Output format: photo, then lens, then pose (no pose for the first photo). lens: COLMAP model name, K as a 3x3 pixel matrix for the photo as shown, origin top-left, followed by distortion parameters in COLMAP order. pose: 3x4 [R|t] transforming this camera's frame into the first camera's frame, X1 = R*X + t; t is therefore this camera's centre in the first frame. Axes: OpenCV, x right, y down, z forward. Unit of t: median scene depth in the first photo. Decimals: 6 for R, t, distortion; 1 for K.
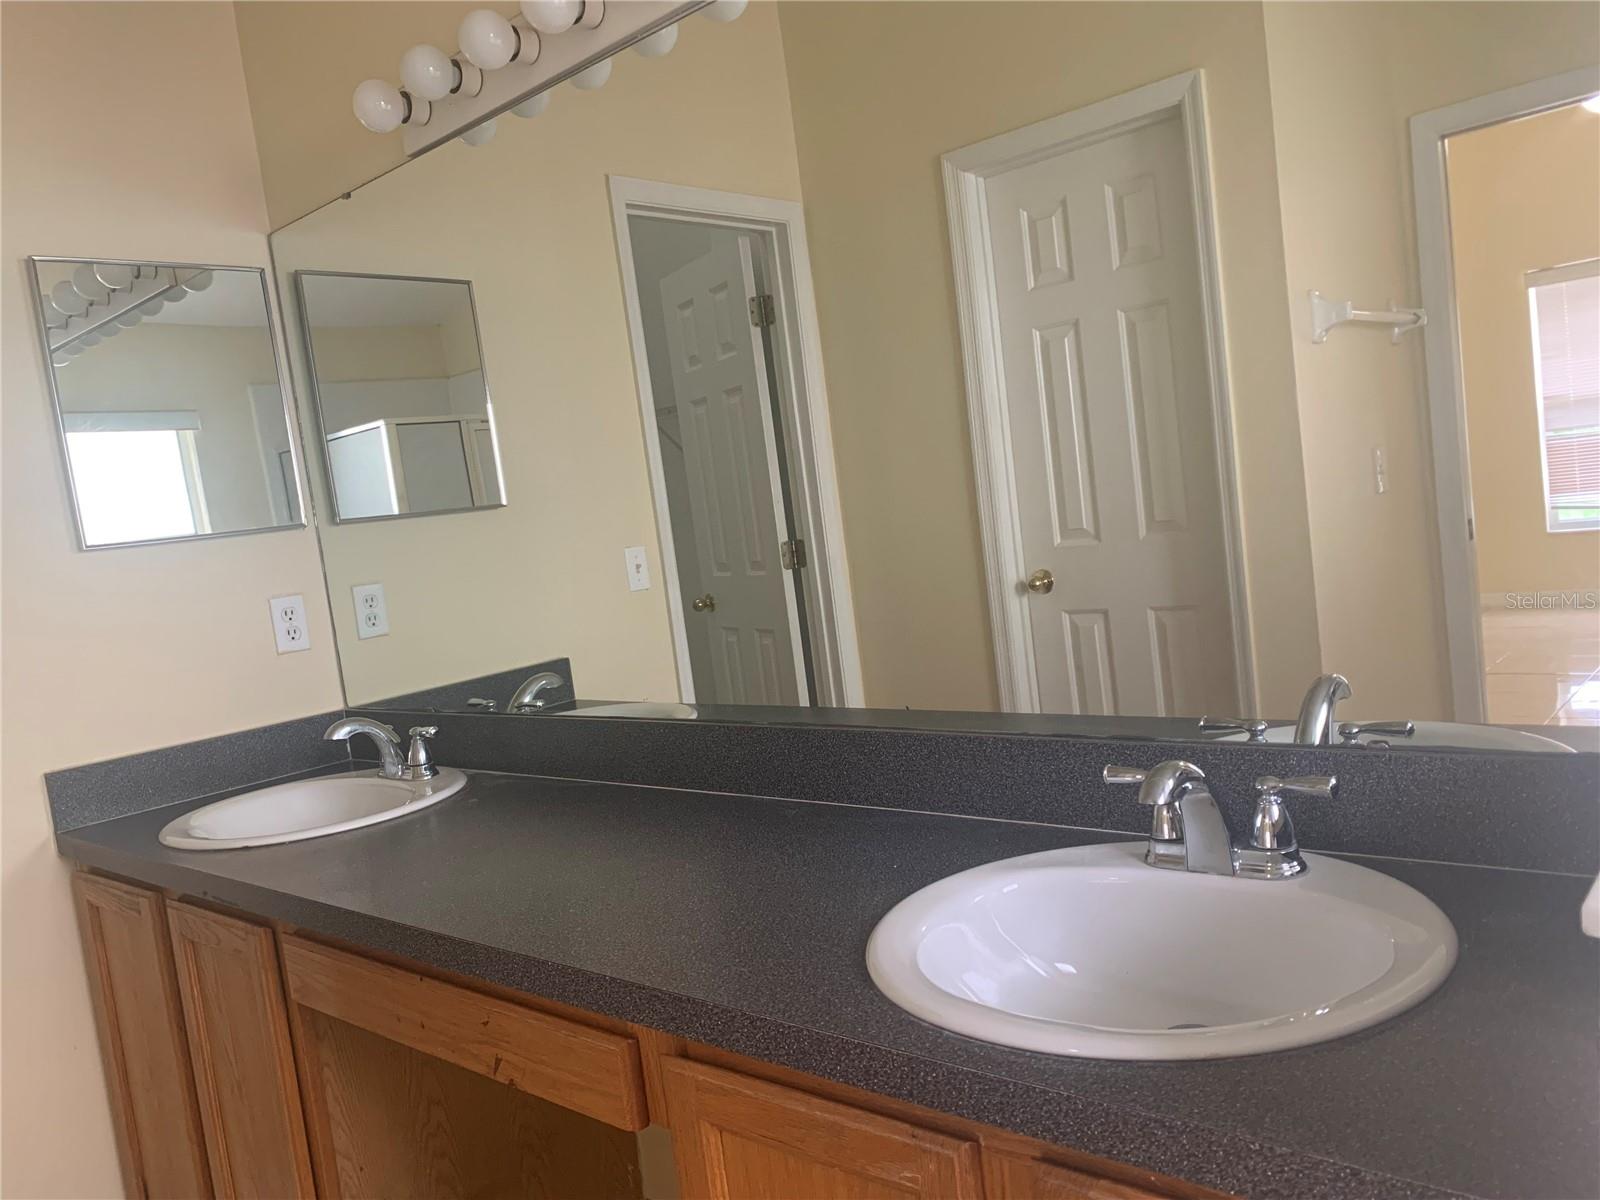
lens RADIAL K [[1211.1, 0, 803.3], [0, 1211.1, 604.7], [0, 0, 1]] dist [-0.008455, -0.001801]
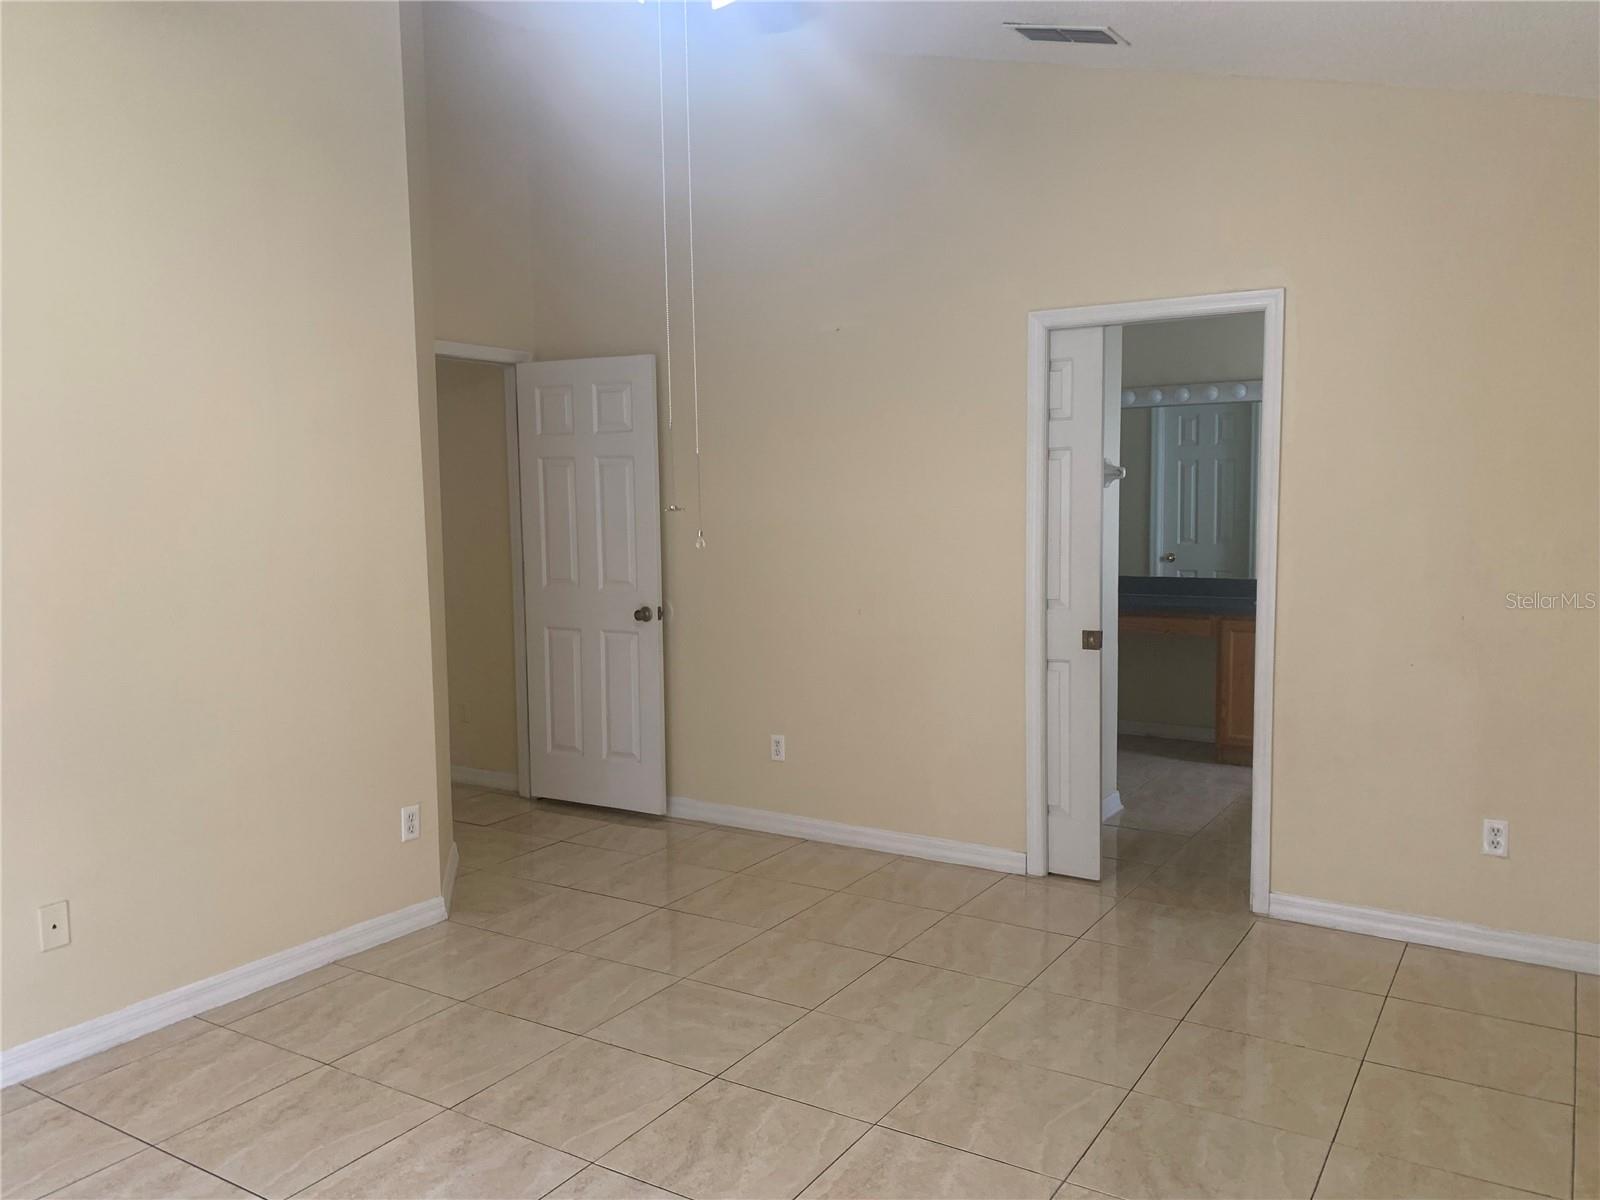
lens RADIAL K [[1211.1, 0, 803.0], [0, 1211.1, 604.3], [0, 0, 1]] dist [-0.008455, -0.001801]
pose [[0.979879, 0.100166, 0.172639, -1.047323], [-0.099844, 0.994947, -0.010573, 0.193568], [-0.172825, -0.006877, 0.984928, -1.464865]]
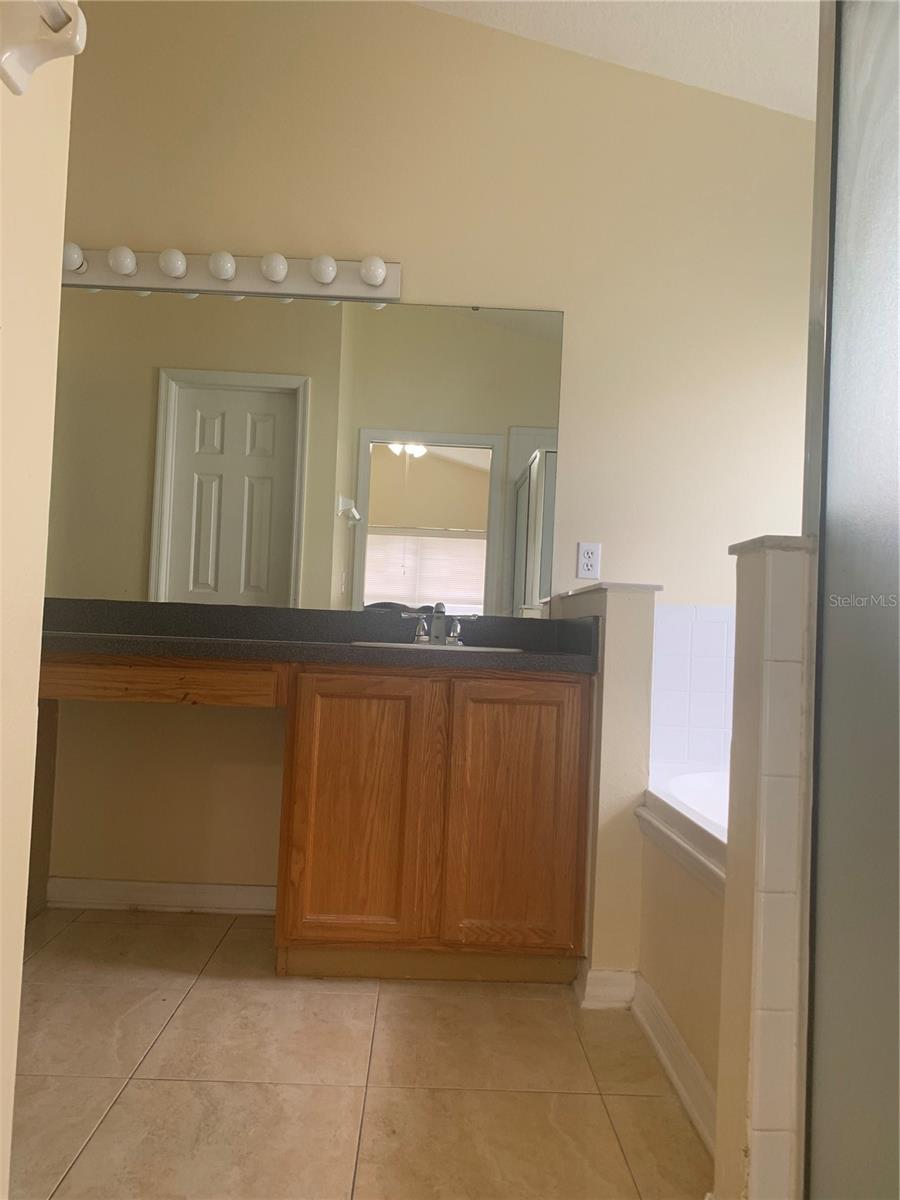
lens RADIAL K [[908.3, 0, 454.0], [0, 908.3, 609.0], [0, 0, 1]] dist [-0.008455, -0.001801]
pose [[0.709351, 0.177530, 0.682132, -0.448434], [-0.074516, 0.981226, -0.177883, 0.196816], [-0.700905, 0.075352, 0.709263, -0.250112]]
